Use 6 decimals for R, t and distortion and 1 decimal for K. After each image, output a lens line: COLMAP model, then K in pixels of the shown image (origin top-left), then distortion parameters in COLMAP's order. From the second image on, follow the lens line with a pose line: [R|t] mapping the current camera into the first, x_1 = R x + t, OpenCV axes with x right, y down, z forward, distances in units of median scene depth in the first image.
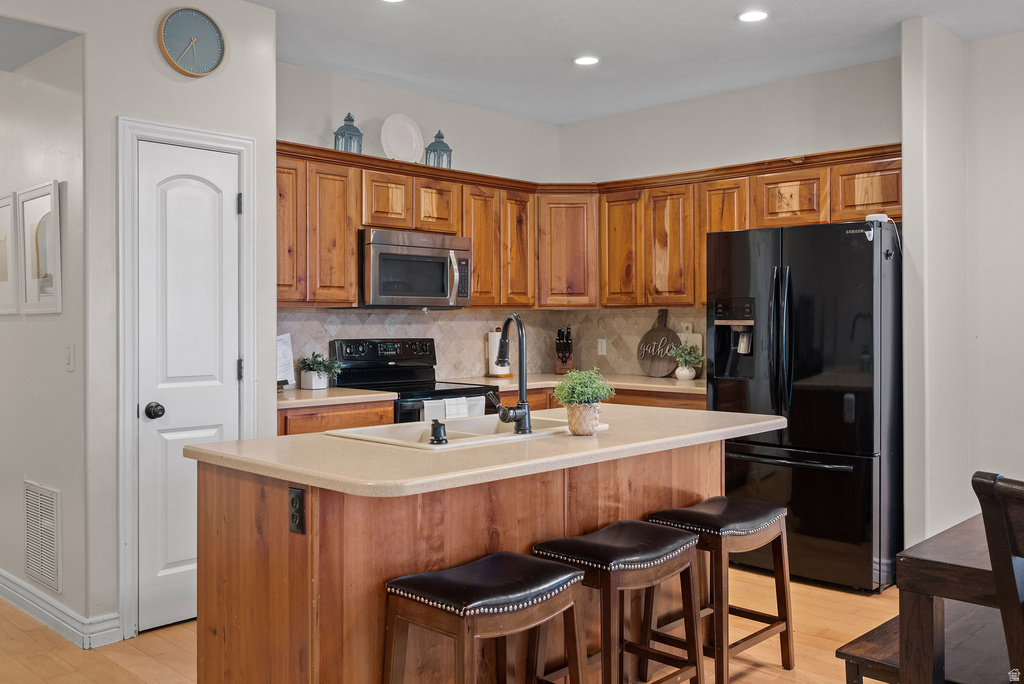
lens RADIAL K [[904.0, 0, 506.1], [0, 904.0, 324.7], [0, 0, 1]] dist [0.003171, -0.010436]
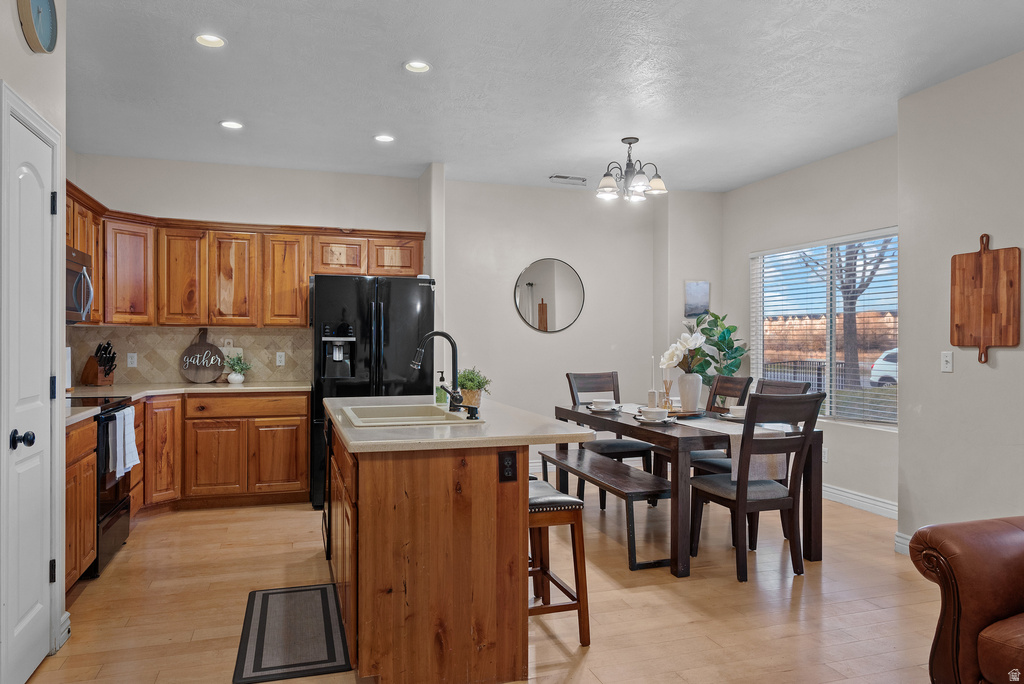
lens RADIAL K [[695.1, 0, 514.7], [0, 695.1, 340.7], [0, 0, 1]] dist [-0.005754, -0.000519]
pose [[0.463113, 0.004251, 0.886289, -0.569529], [-0.001102, 0.999990, -0.004221, 0.004427], [-0.886299, 0.000978, 0.463113, 0.223872]]
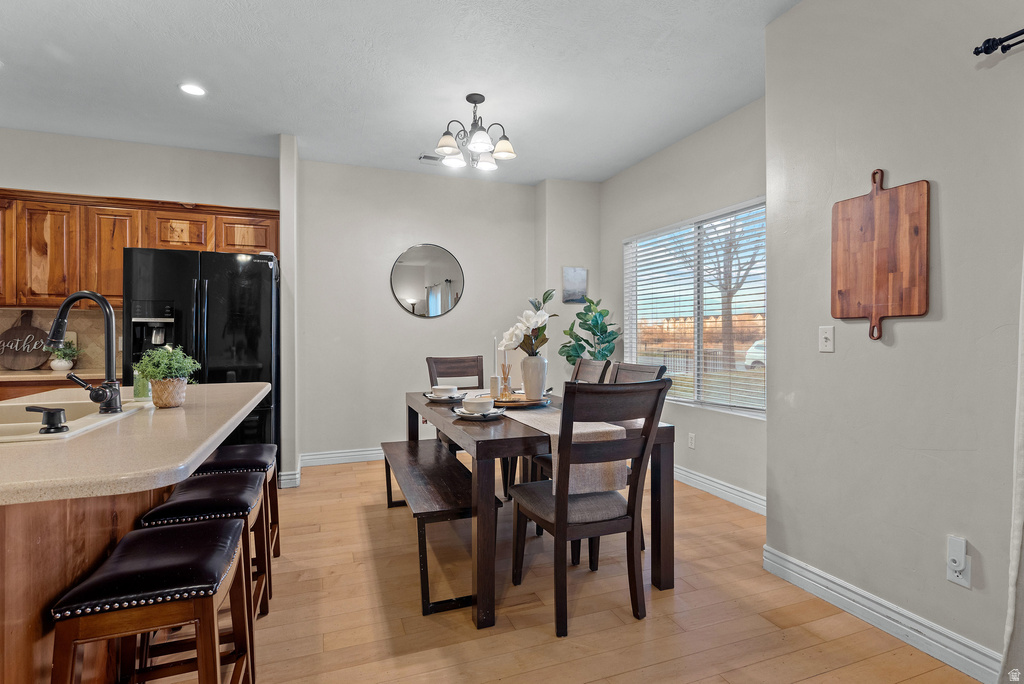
lens RADIAL K [[509.8, 0, 515.2], [0, 509.8, 336.8], [0, 0, 1]] dist [0.000818, -0.002028]
pose [[0.419788, 0.002027, 0.907620, -0.180374], [0.001809, 0.999994, -0.003070, 0.023386], [-0.907620, 0.002931, 0.419782, 0.215464]]
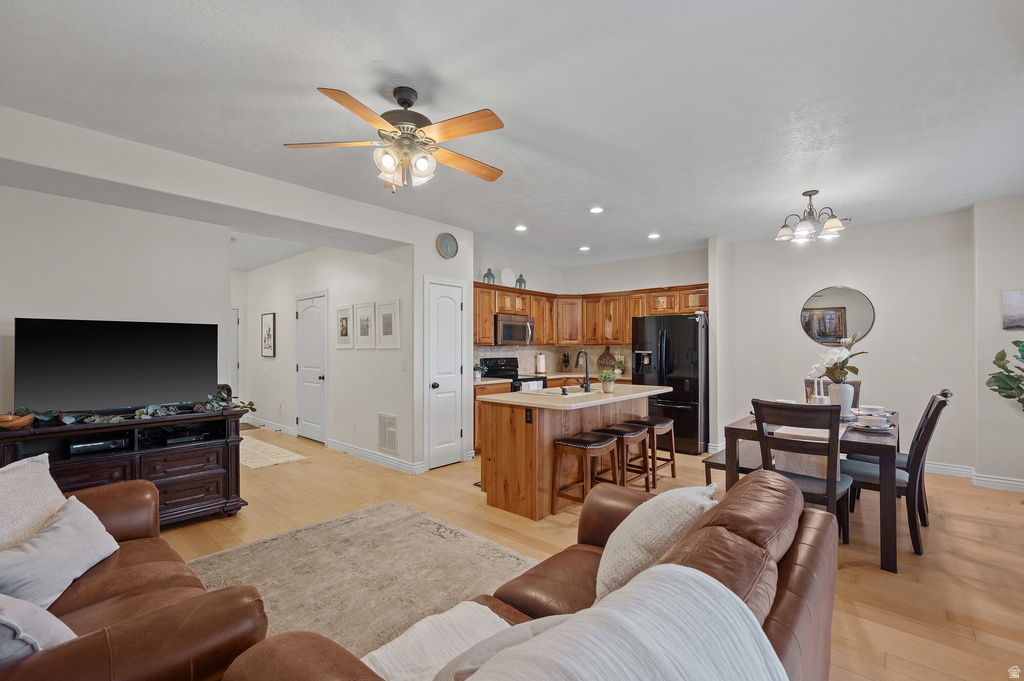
lens RADIAL K [[440.9, 0, 515.6], [0, 440.9, 346.3], [0, 0, 1]] dist [0.010582, -0.000221]
pose [[0.998826, 0.002613, 0.048375, -0.164122], [-0.002298, 0.999976, -0.006569, -0.008989], [-0.048391, 0.006450, 0.998808, -0.228603]]
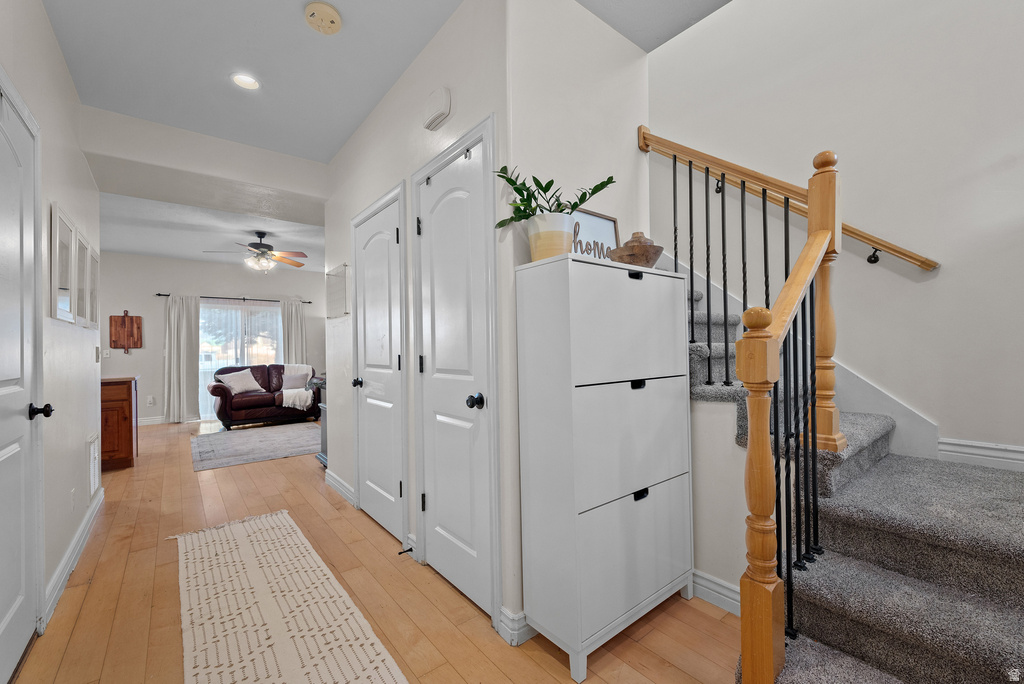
lens RADIAL K [[437.4, 0, 513.1], [0, 437.4, 346.0], [0, 0, 1]] dist [0.011981, -0.001213]
pose [[-0.991778, 0.018696, 0.126598, -1.083539], [0.019107, 0.999815, 0.002034, 0.021522], [-0.126537, 0.004436, -0.991952, 1.362768]]
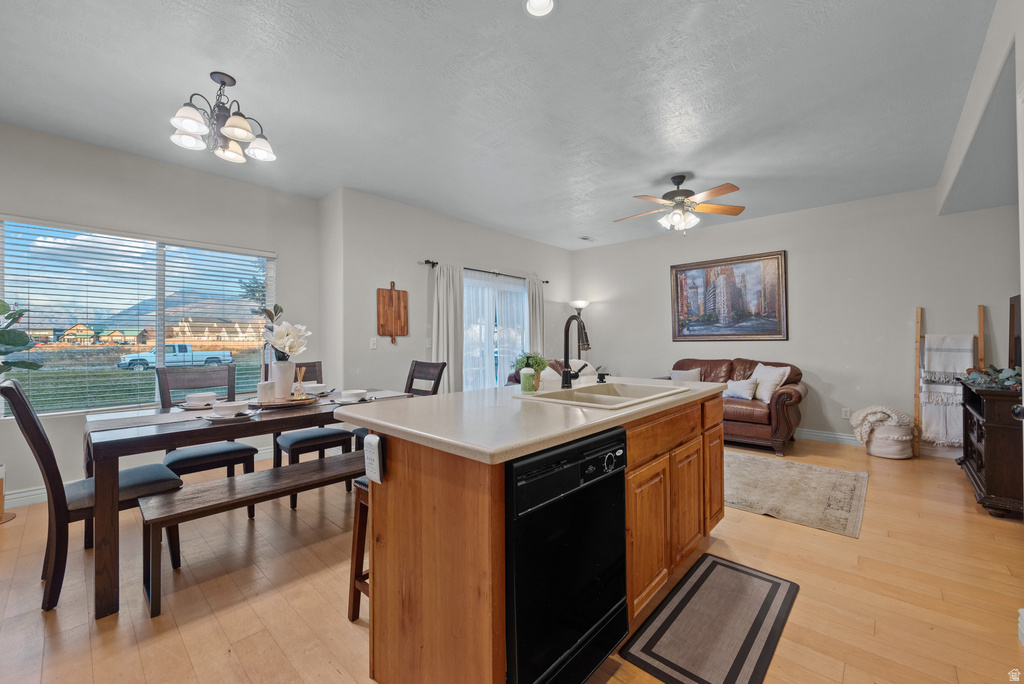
lens RADIAL K [[410.6, 0, 512.2], [0, 410.6, 337.6], [0, 0, 1]] dist [0.003296, 0.000384]
pose [[-0.999395, 0.007502, -0.033954, 0.085544], [0.007537, 0.999971, -0.000896, 0.014451], [0.033946, -0.001152, -0.999423, 1.043574]]
